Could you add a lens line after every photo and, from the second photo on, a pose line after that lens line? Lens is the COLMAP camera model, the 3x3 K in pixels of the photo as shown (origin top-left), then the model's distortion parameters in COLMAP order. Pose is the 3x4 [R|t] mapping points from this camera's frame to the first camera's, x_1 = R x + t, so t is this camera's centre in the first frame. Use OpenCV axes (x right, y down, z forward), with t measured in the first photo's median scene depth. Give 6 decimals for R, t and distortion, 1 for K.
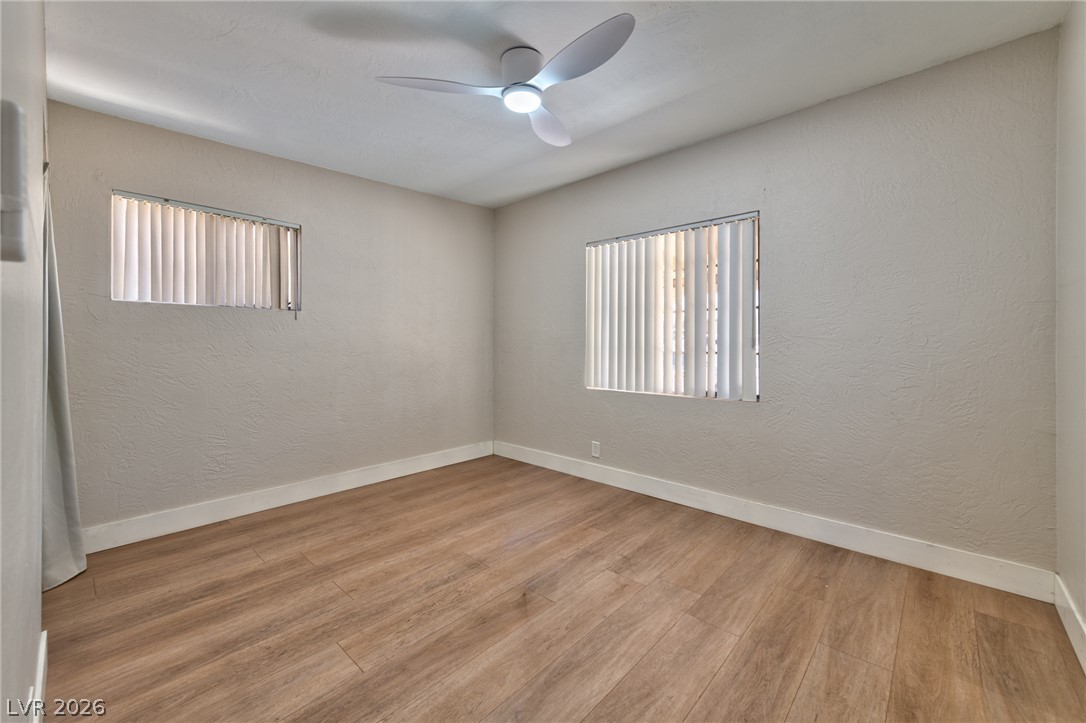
lens RADIAL K [[434.1, 0, 554.3], [0, 434.1, 344.2], [0, 0, 1]] dist [0.018166, -0.000539]
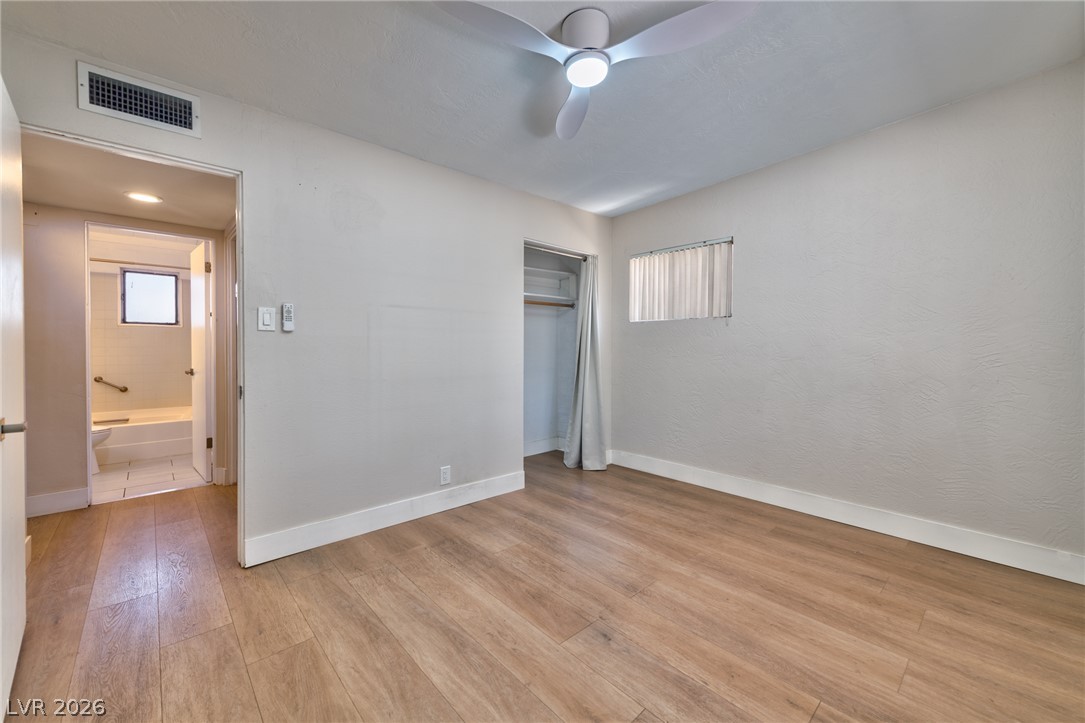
lens RADIAL K [[433.7, 0, 541.1], [0, 433.7, 355.9], [0, 0, 1]] dist [0.018166, -0.000539]
pose [[-0.112822, 0.016531, -0.993478, 0.679177], [-0.000839, 0.999860, 0.016733, 0.001783], [0.993615, 0.002722, -0.112793, 0.833372]]
